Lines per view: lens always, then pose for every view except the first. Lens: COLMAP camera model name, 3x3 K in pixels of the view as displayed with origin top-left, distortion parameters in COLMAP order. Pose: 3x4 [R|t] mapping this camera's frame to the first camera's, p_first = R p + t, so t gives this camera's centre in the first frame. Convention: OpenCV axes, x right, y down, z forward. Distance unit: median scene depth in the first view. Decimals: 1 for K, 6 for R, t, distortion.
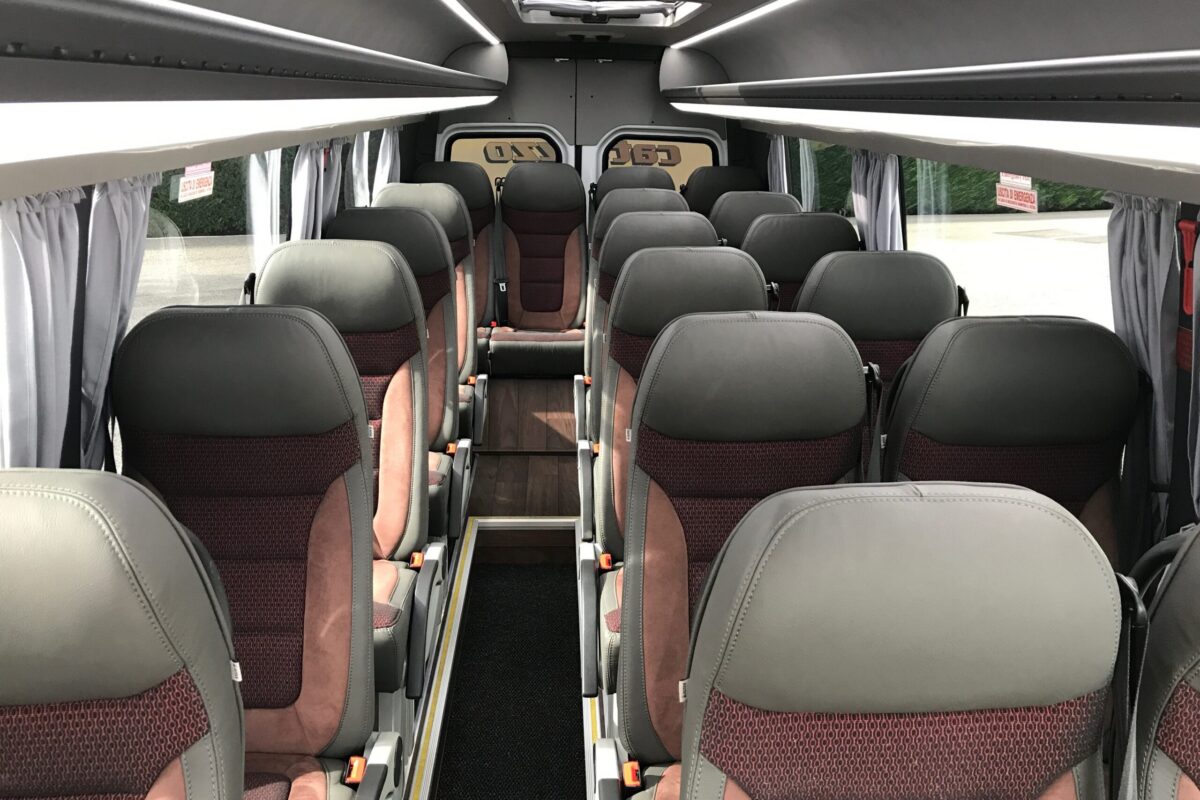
lens RADIAL K [[992.0, 0, 593.5], [0, 992.0, 401.4], [0, 0, 1]] dist [0.005109, -0.008622]
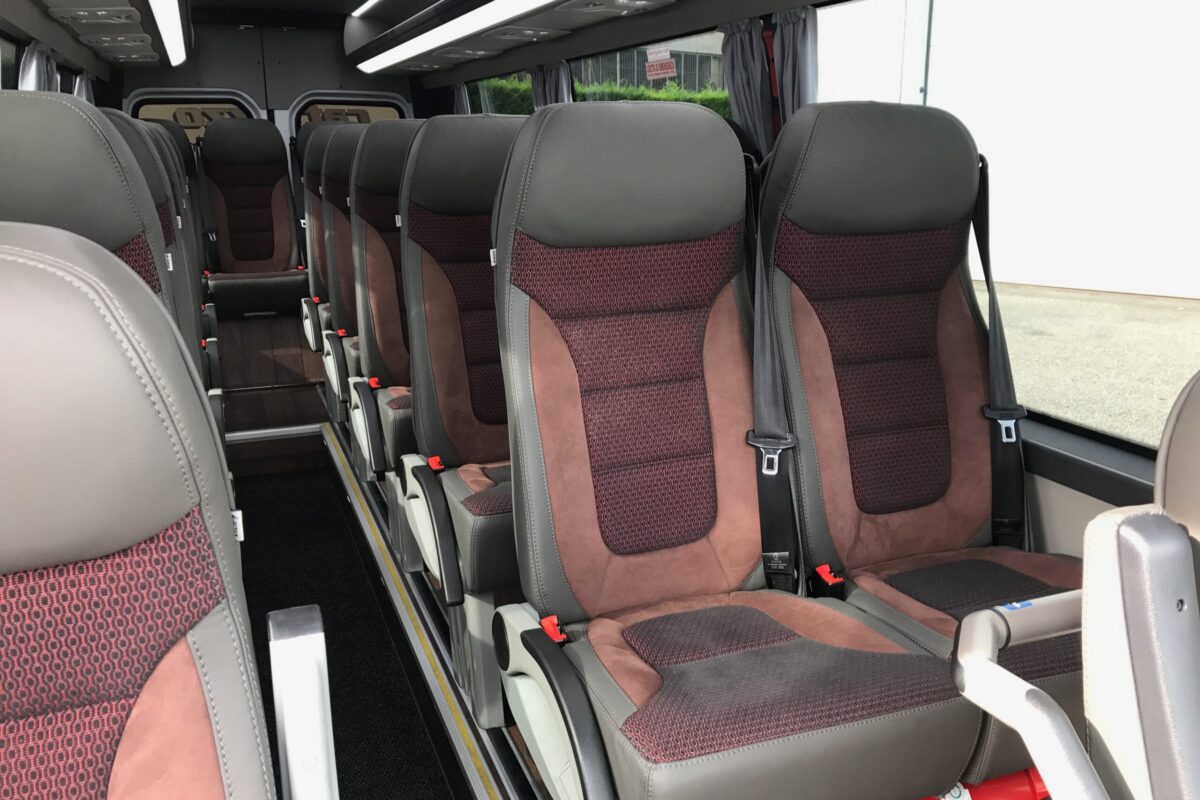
lens RADIAL K [[992.0, 0, 602.4], [0, 992.0, 402.0], [0, 0, 1]] dist [0.005109, -0.008622]
pose [[0.942644, -0.103614, 0.317313, -0.088713], [0.114890, 0.993233, -0.016977, 0.194128], [-0.313406, 0.052460, 0.948169, -0.163138]]
